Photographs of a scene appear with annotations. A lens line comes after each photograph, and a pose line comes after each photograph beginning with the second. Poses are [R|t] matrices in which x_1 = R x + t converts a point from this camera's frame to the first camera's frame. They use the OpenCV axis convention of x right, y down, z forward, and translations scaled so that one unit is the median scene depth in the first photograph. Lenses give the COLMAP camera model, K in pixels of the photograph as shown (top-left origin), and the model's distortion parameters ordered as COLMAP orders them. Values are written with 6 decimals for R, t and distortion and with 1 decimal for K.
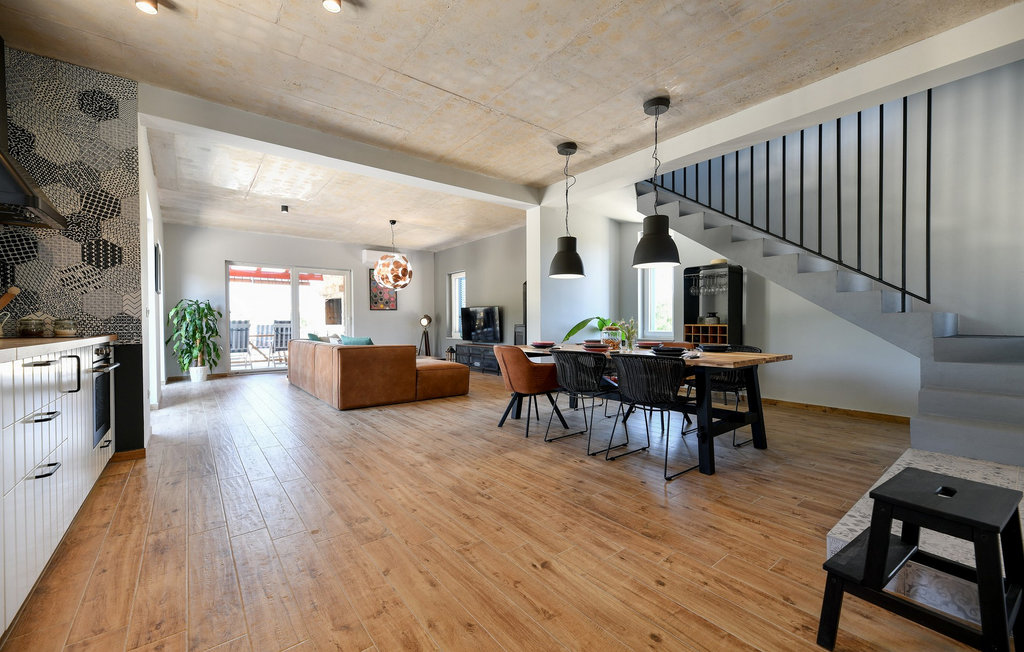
lens RADIAL K [[405.5, 0, 512.0], [0, 405.5, 326.0], [0, 0, 1]] dist [0.007435, -0.000005]
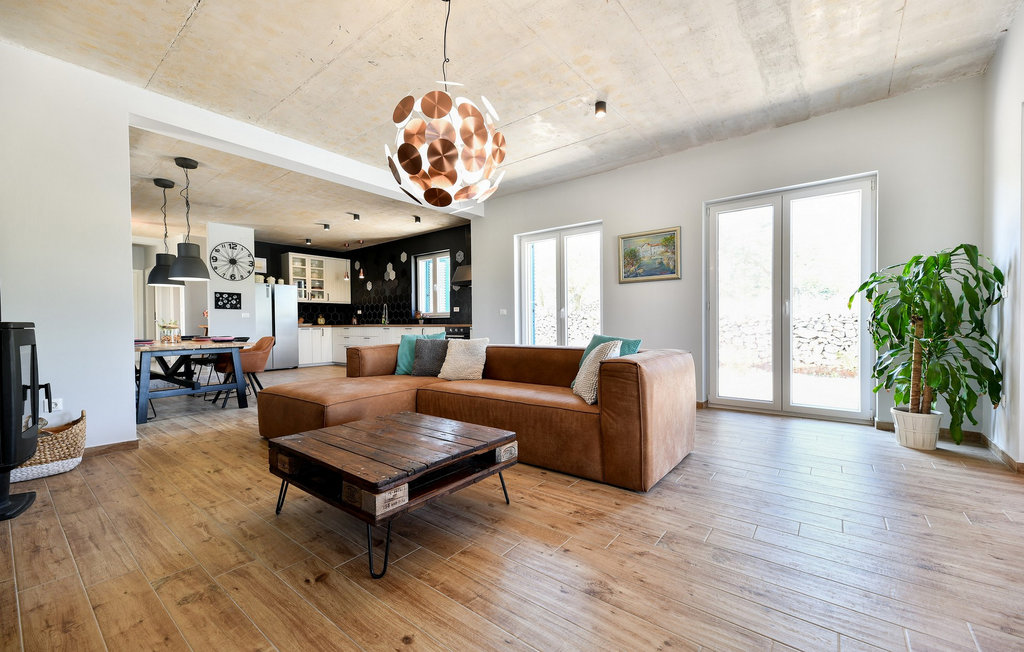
lens RADIAL K [[410.9, 0, 506.1], [0, 410.9, 335.3], [0, 0, 1]] dist [0.011540, -0.000166]
pose [[-0.976707, 0.020003, -0.213644, -0.713671], [0.012052, 0.999188, 0.038458, -0.003001], [0.214240, 0.034987, -0.976154, 3.558486]]
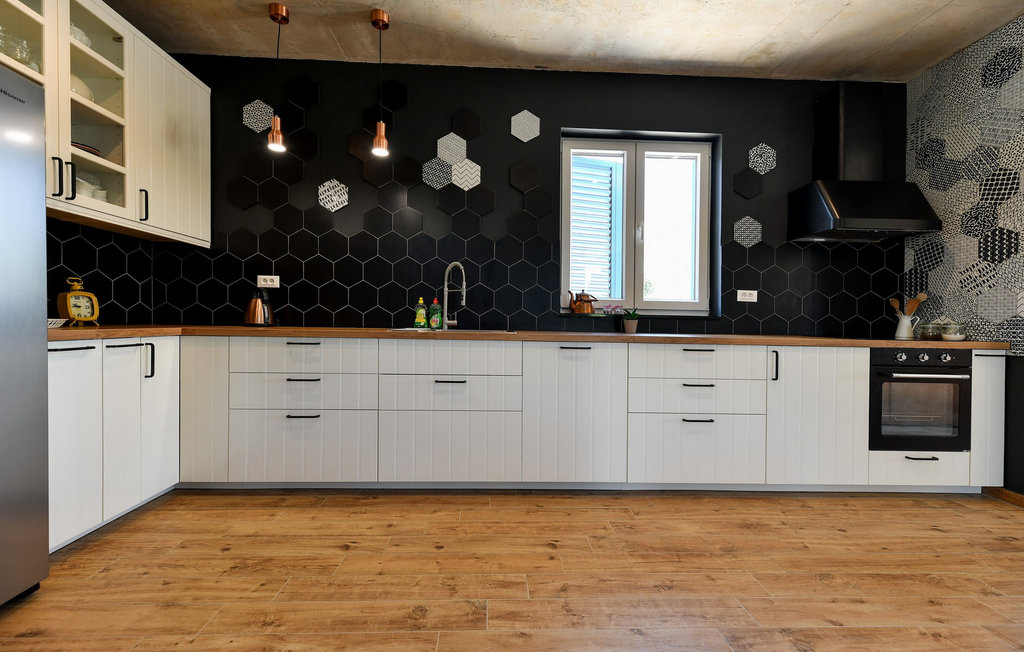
lens RADIAL K [[428.3, 0, 510.9], [0, 428.3, 329.4], [0, 0, 1]] dist [0.006549, -0.000415]
pose [[-0.588950, 0.009329, -0.808116, 0.317036], [-0.023201, 0.999326, 0.028444, -0.007781], [0.807837, 0.035501, -0.588336, 0.775795]]
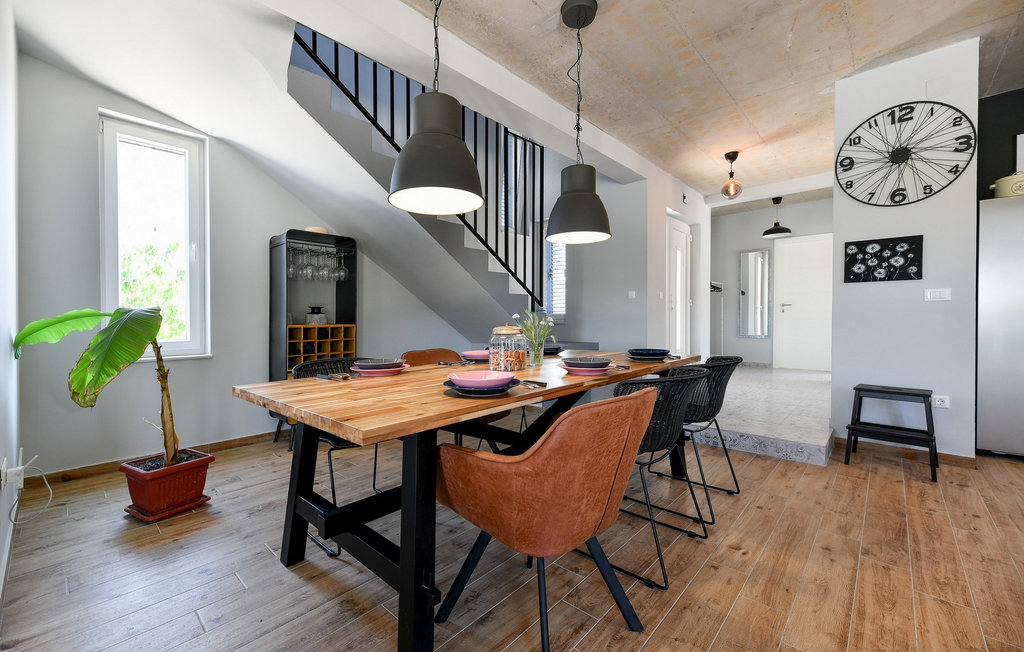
lens RADIAL K [[412.4, 0, 508.4], [0, 412.4, 320.3], [0, 0, 1]] dist [0.006517, -0.000569]
pose [[-0.149926, 0.002362, 0.988694, -0.416901], [0.018562, 0.999828, 0.000426, -0.009440], [-0.988523, 0.018416, -0.149944, 1.543947]]
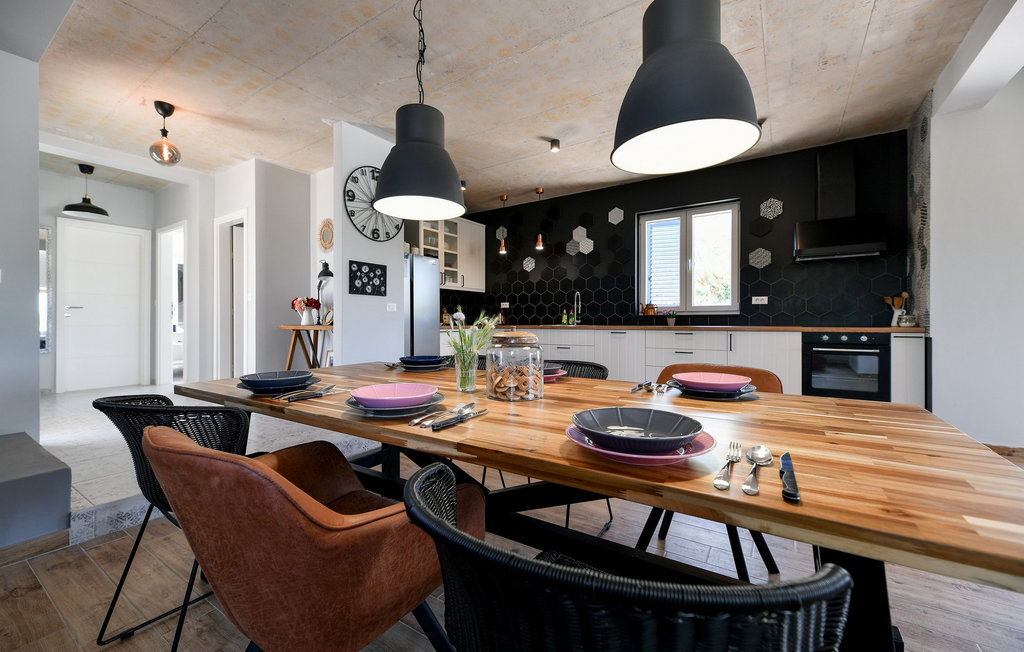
lens RADIAL K [[412.2, 0, 501.3], [0, 412.2, 325.1], [0, 0, 1]] dist [0.006725, -0.000219]
pose [[-0.955882, 0.009867, -0.293586, 0.518970], [0.004545, 0.999813, 0.018805, -0.014746], [0.293717, 0.016641, -0.955748, 1.916622]]
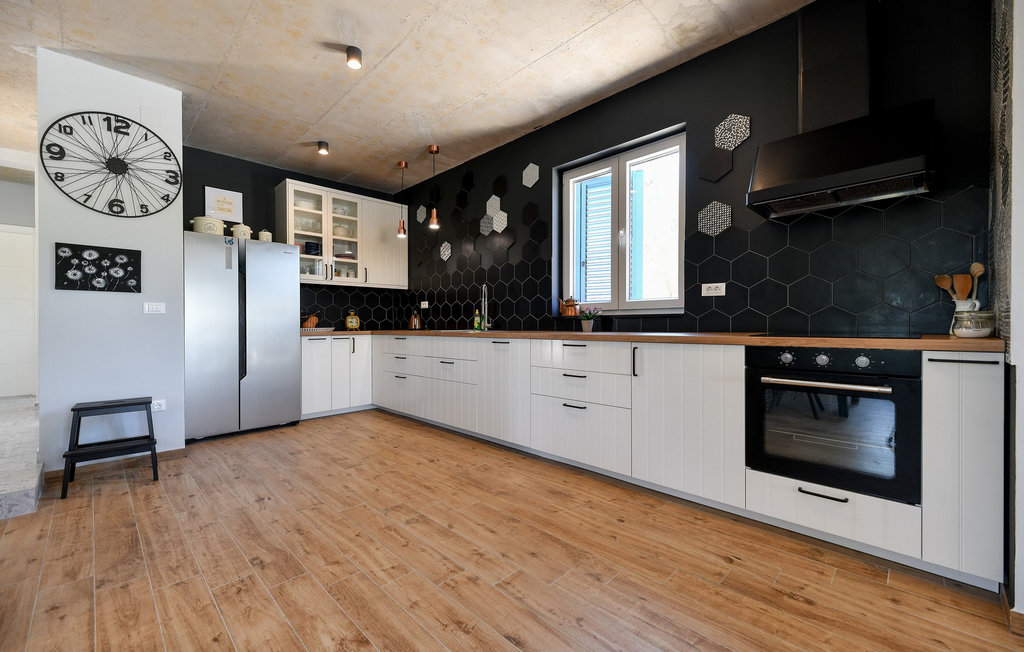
lens RADIAL K [[411.6, 0, 506.6], [0, 411.6, 330.7], [0, 0, 1]] dist [0.006186, -0.000426]
pose [[-0.993798, 0.013208, -0.110411, -0.379014], [0.010503, 0.999631, 0.025047, -0.010008], [0.110701, 0.023732, -0.993570, 1.551866]]
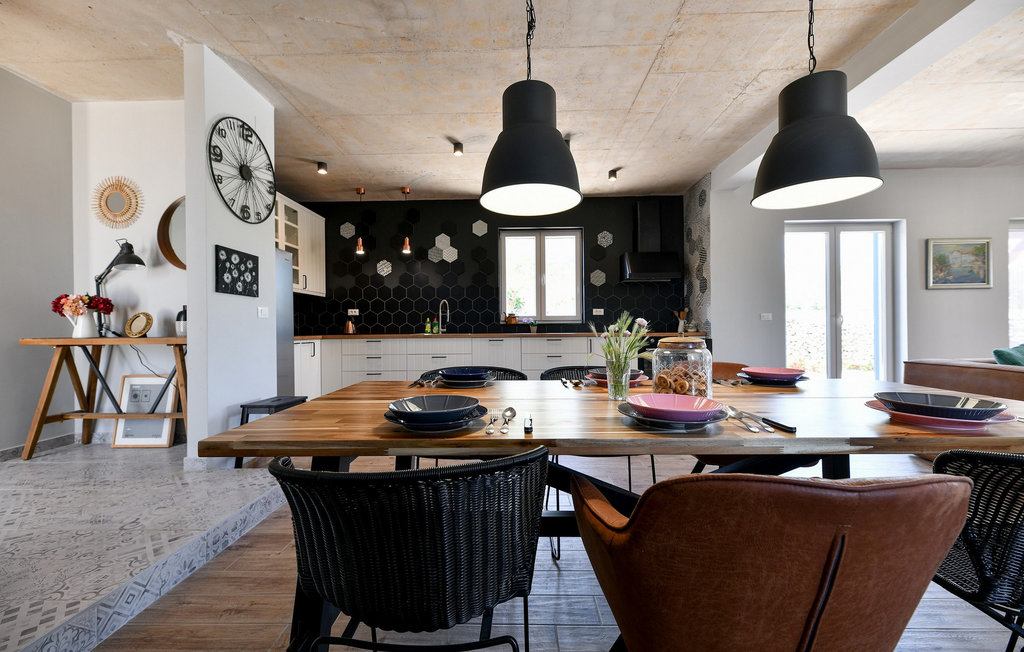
lens RADIAL K [[411.6, 0, 506.6], [0, 411.6, 330.7], [0, 0, 1]] dist [0.006186, -0.000426]
pose [[-0.645713, 0.013000, -0.763470, 0.907094], [0.004435, 0.999902, 0.013276, -0.014425], [0.763568, 0.005187, -0.645707, 1.598098]]
